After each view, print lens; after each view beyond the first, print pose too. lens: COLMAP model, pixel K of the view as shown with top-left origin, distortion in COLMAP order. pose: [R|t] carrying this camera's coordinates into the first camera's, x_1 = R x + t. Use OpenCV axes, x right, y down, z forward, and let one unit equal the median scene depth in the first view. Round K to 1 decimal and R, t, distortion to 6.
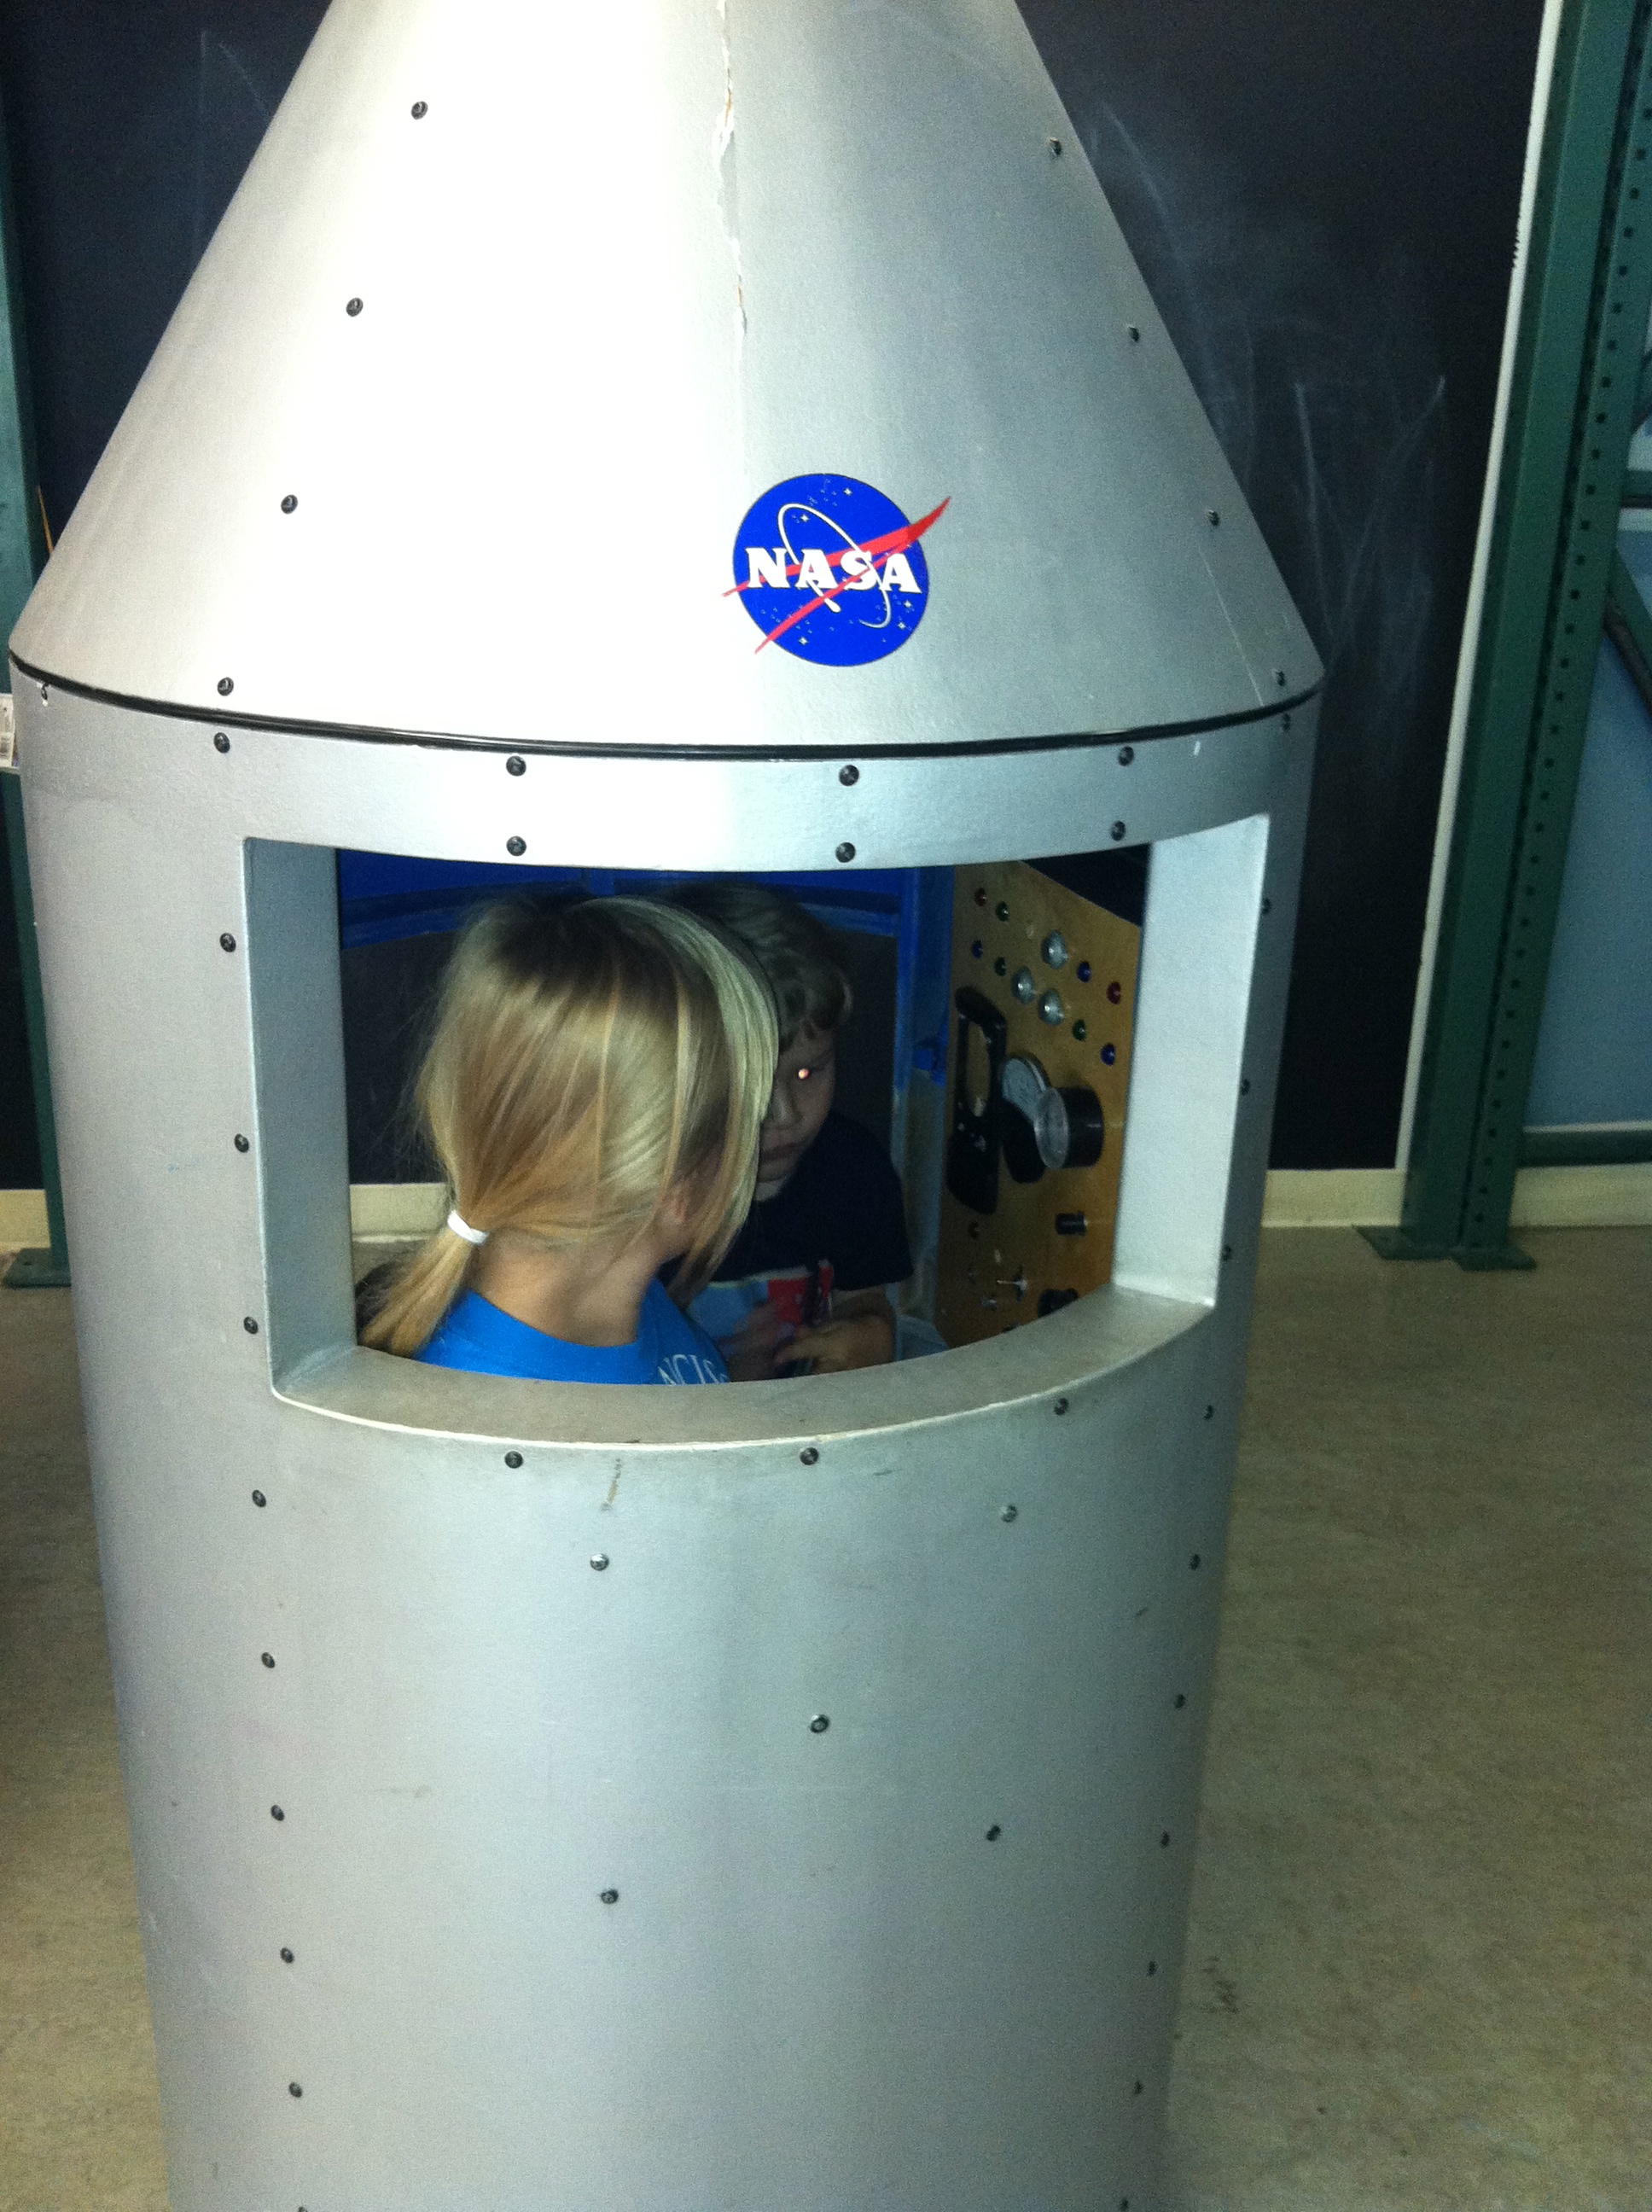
lens RADIAL K [[2096.3, 0, 828.6], [0, 2096.3, 1156.4], [0, 0, 1]] dist [0.089437, -0.291452]
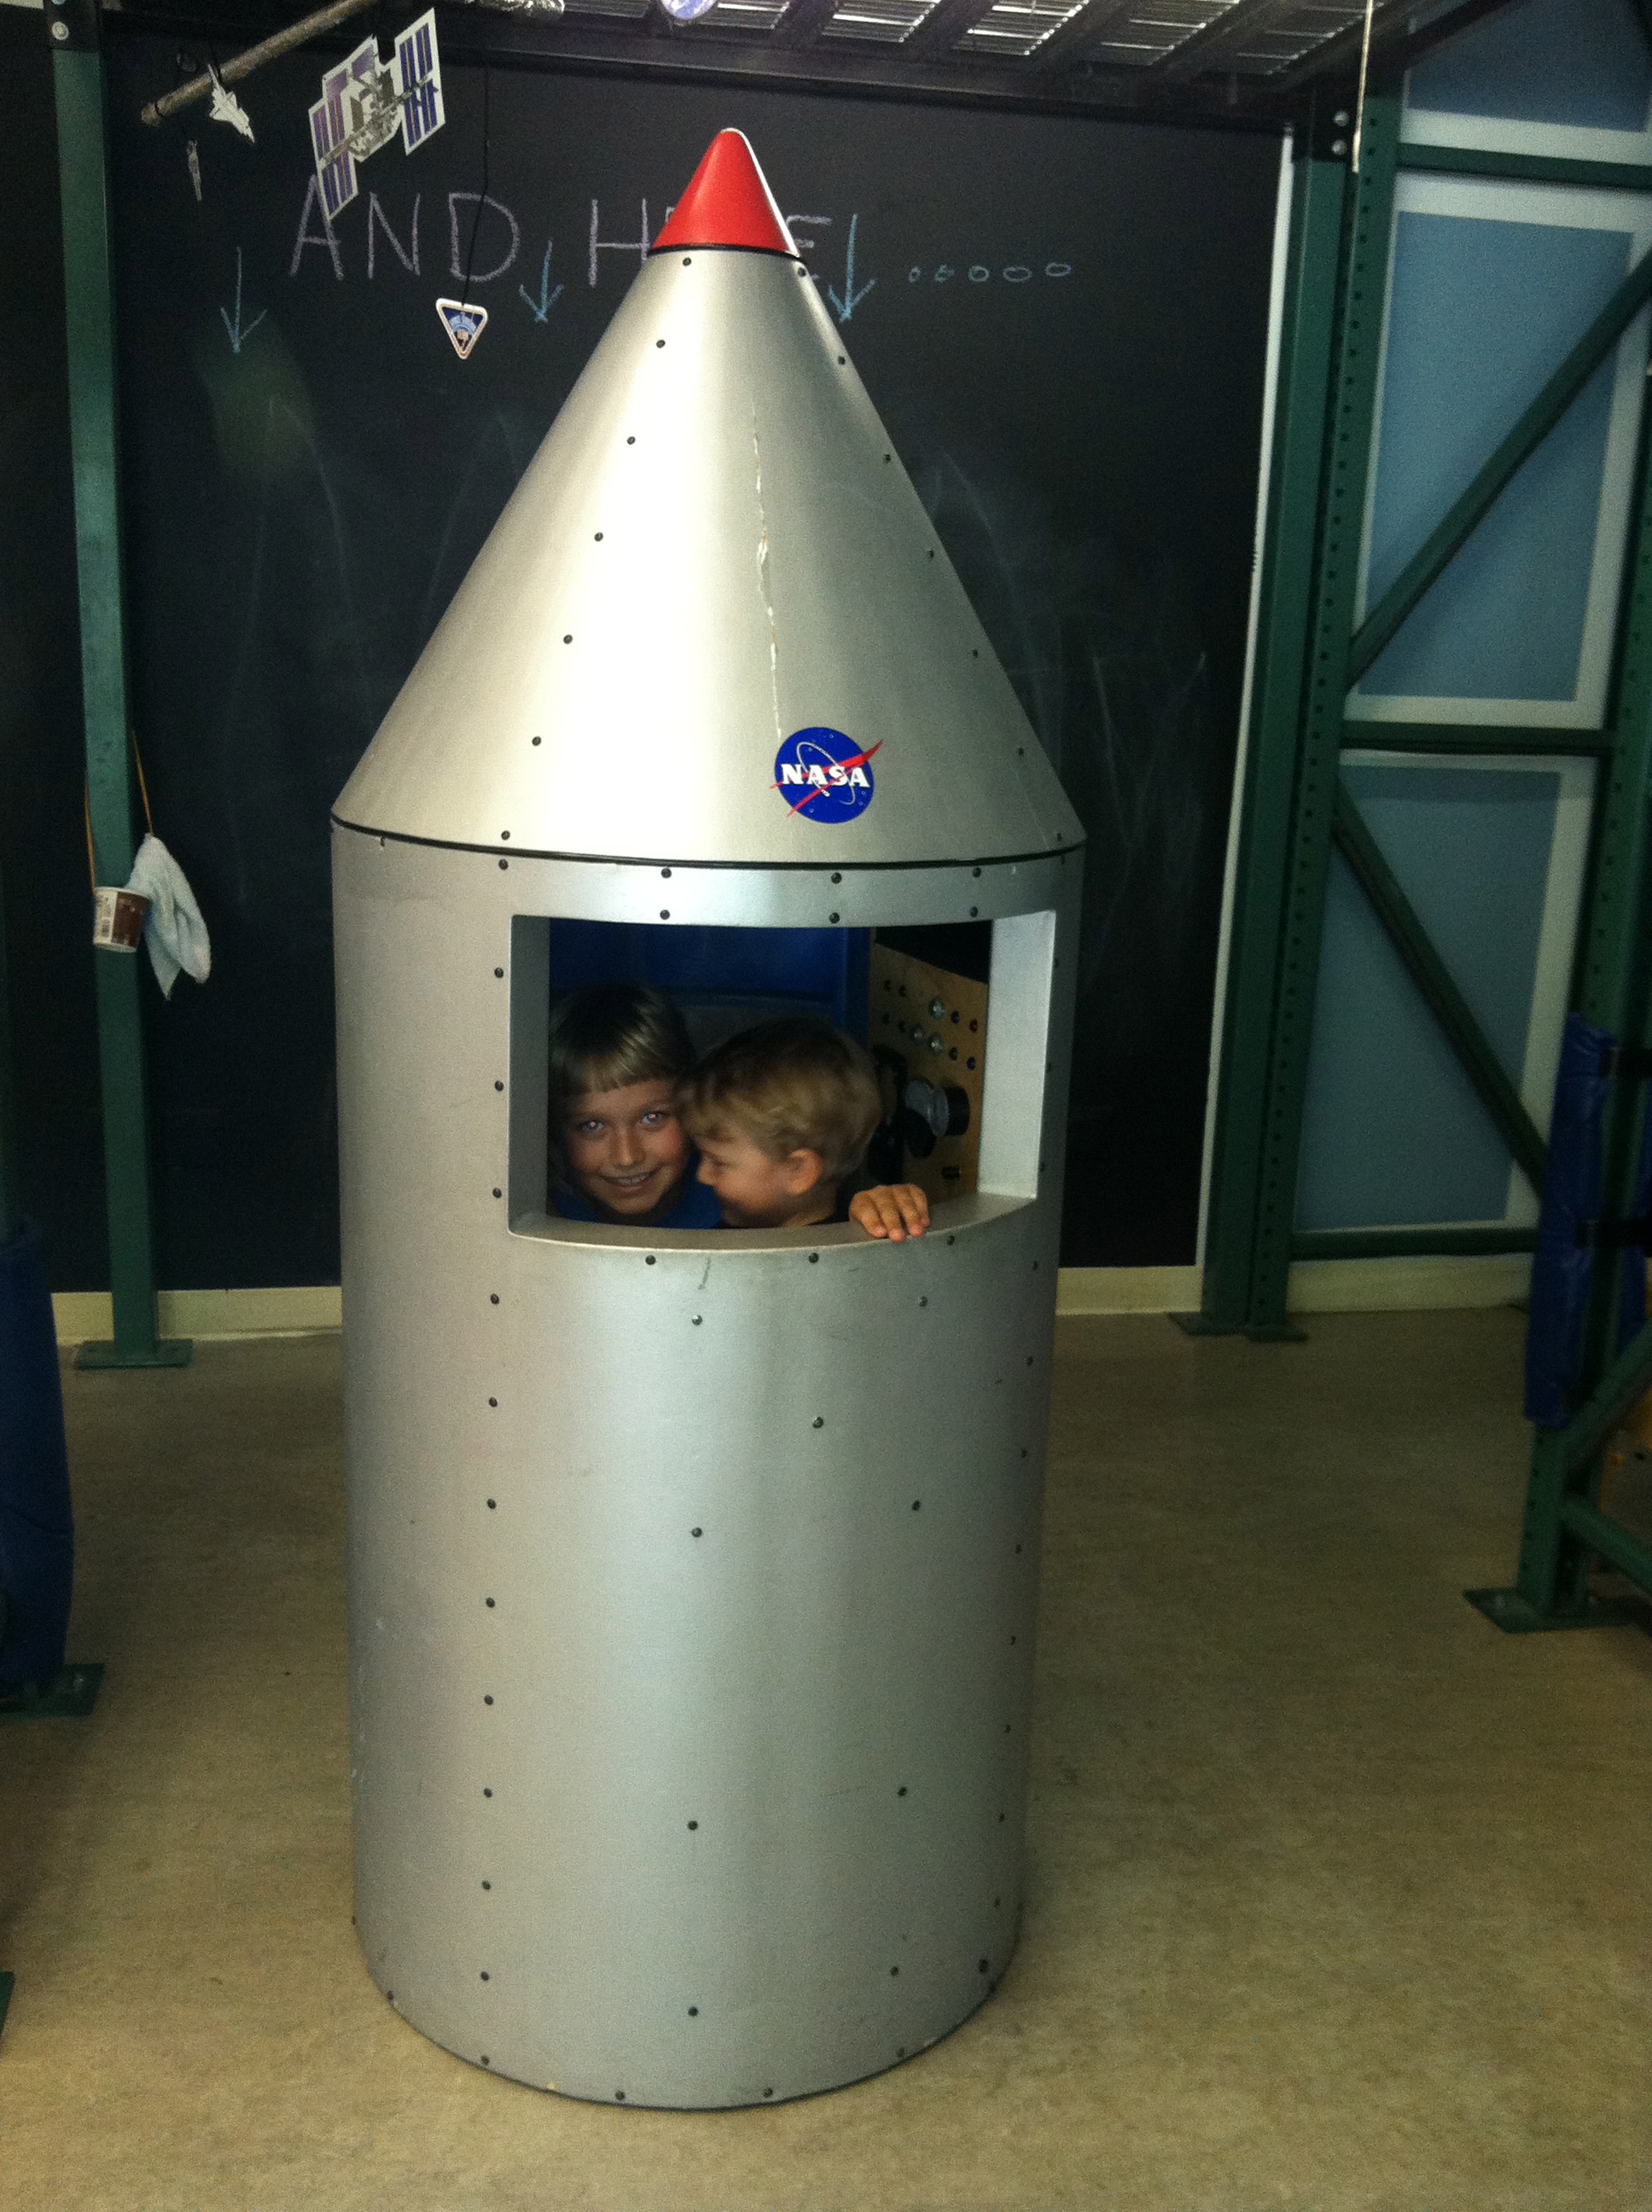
lens RADIAL K [[2096.3, 0, 828.6], [0, 2096.3, 1156.4], [0, 0, 1]] dist [0.089437, -0.291452]
pose [[0.997450, -0.012265, 0.070311, -0.114898], [0.019868, 0.993900, -0.108481, 0.238682], [-0.068552, 0.109602, 0.991609, -0.749932]]
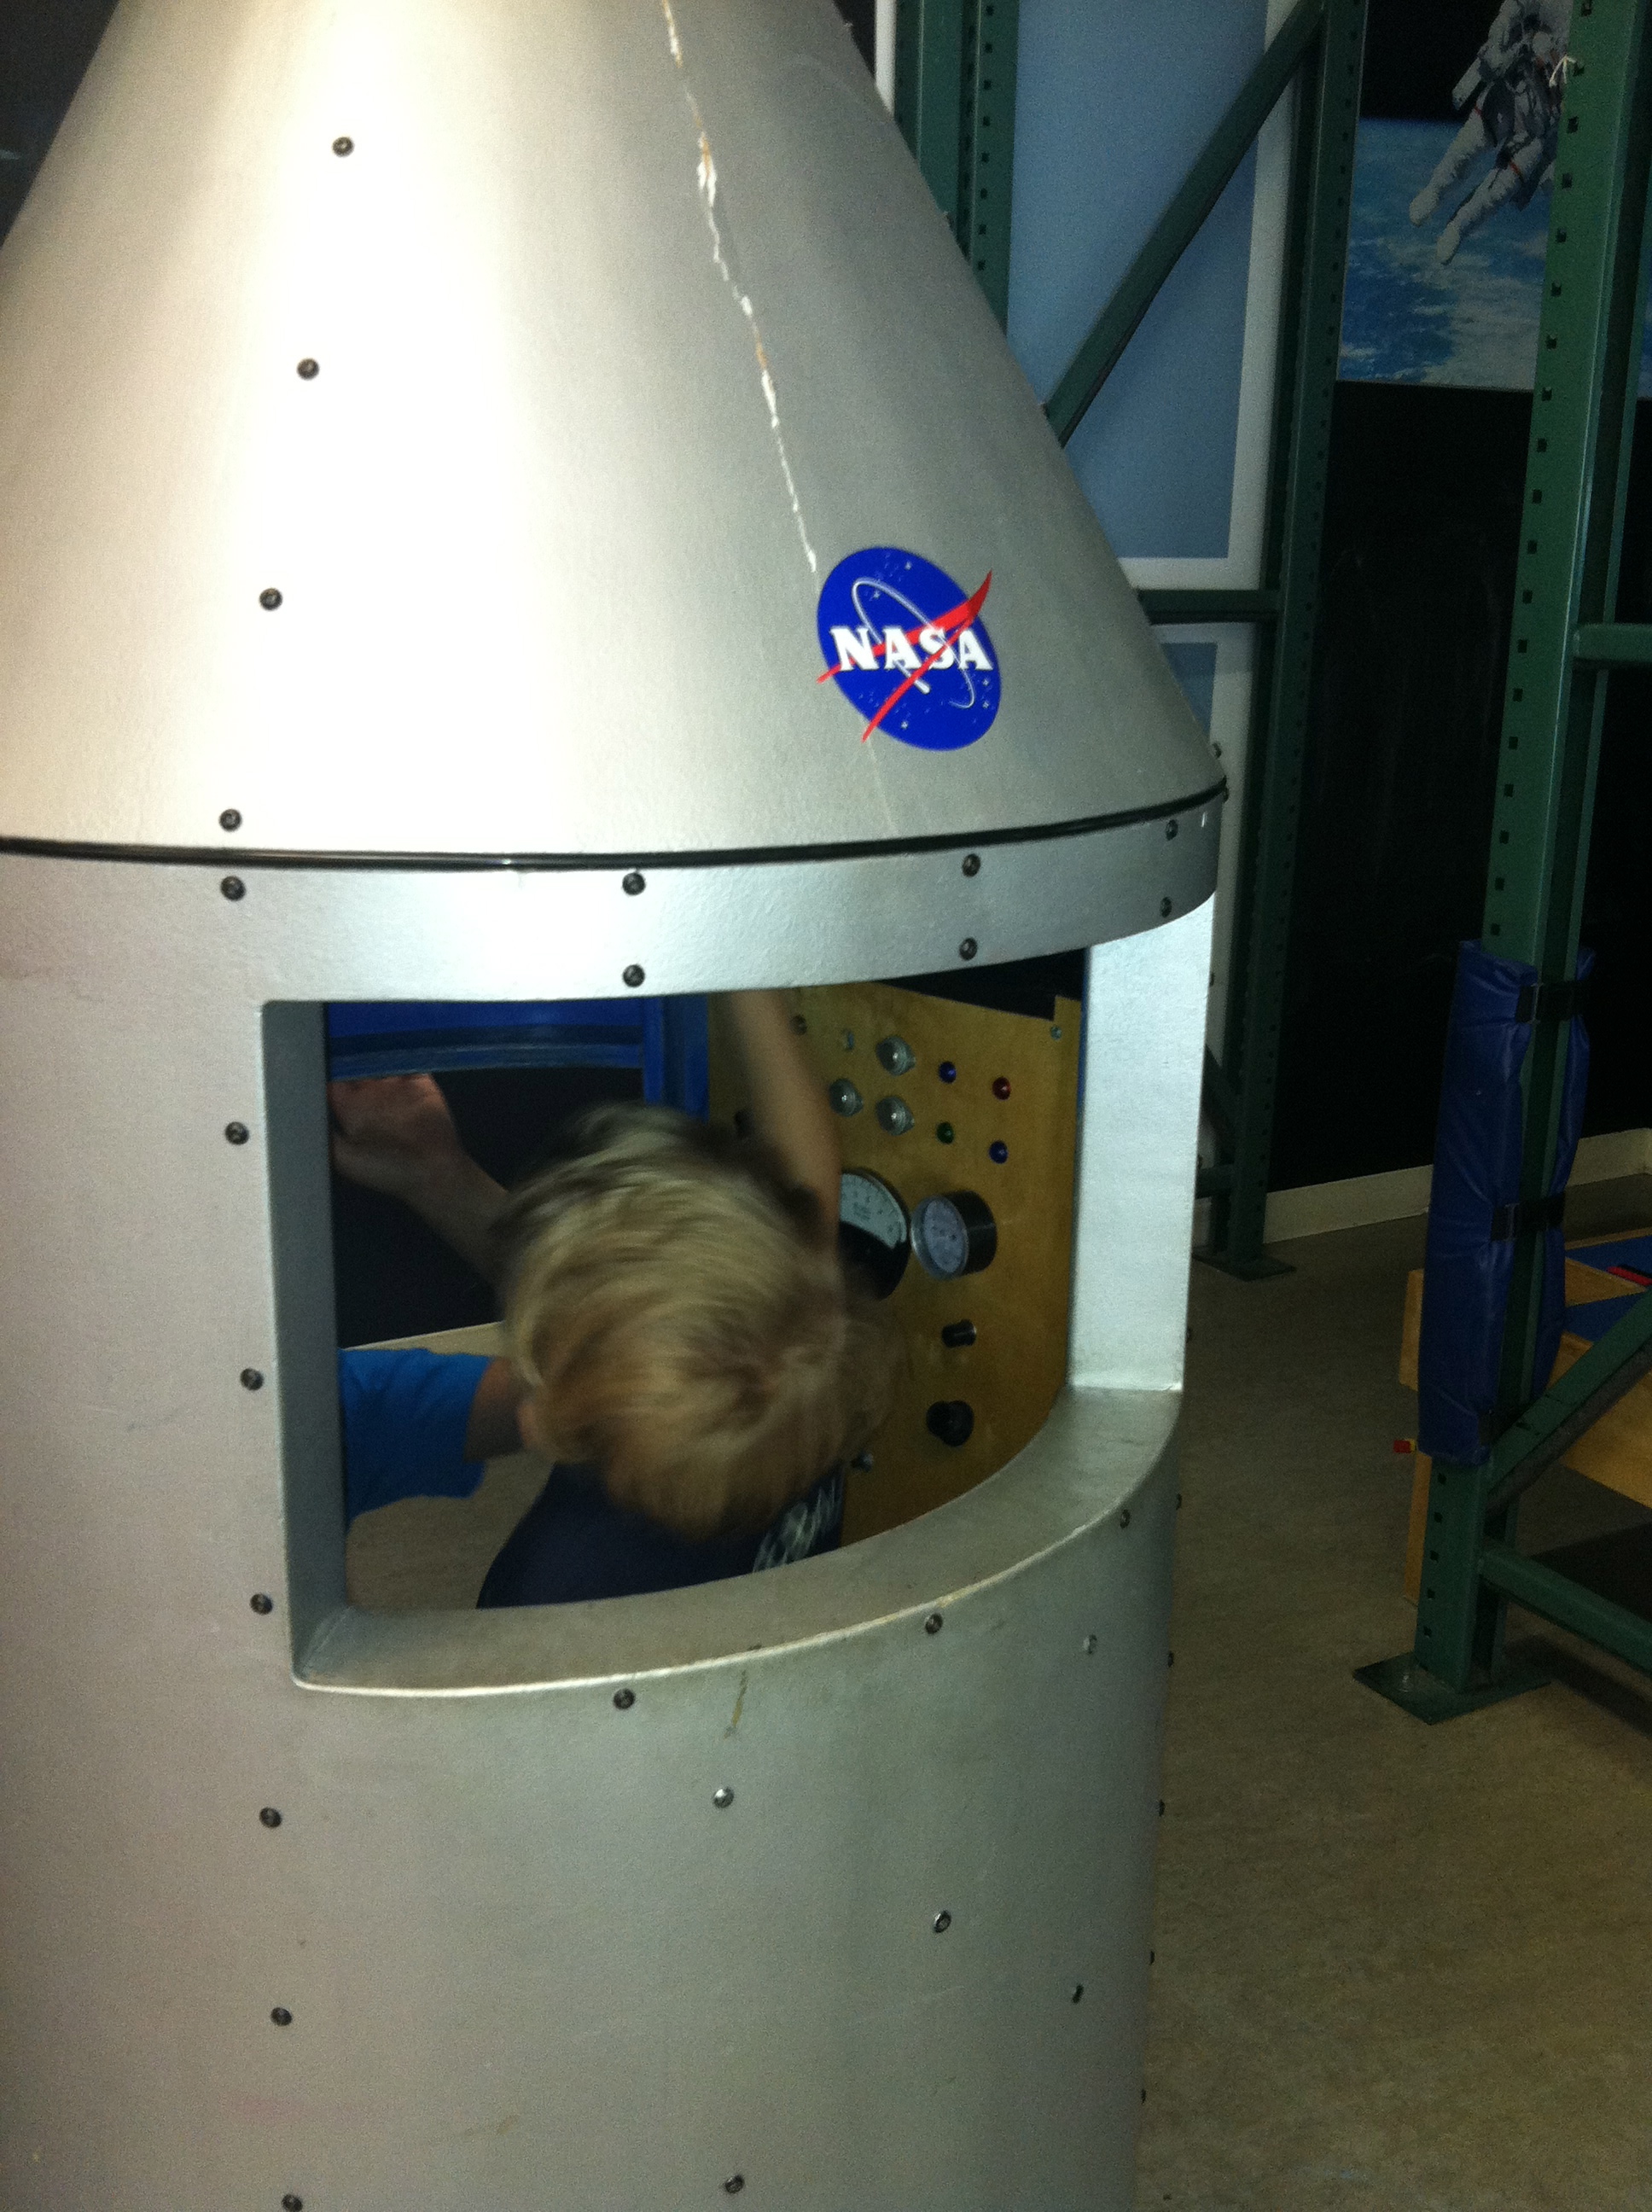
lens RADIAL K [[2069.3, 0, 828.8], [0, 2069.3, 1136.6], [0, 0, 1]] dist [0.088227, -0.277313]
pose [[0.927529, -0.121945, 0.353298, -0.320943], [0.147883, 0.987875, -0.047267, -0.025870], [-0.343251, 0.096089, 0.934316, 0.157655]]
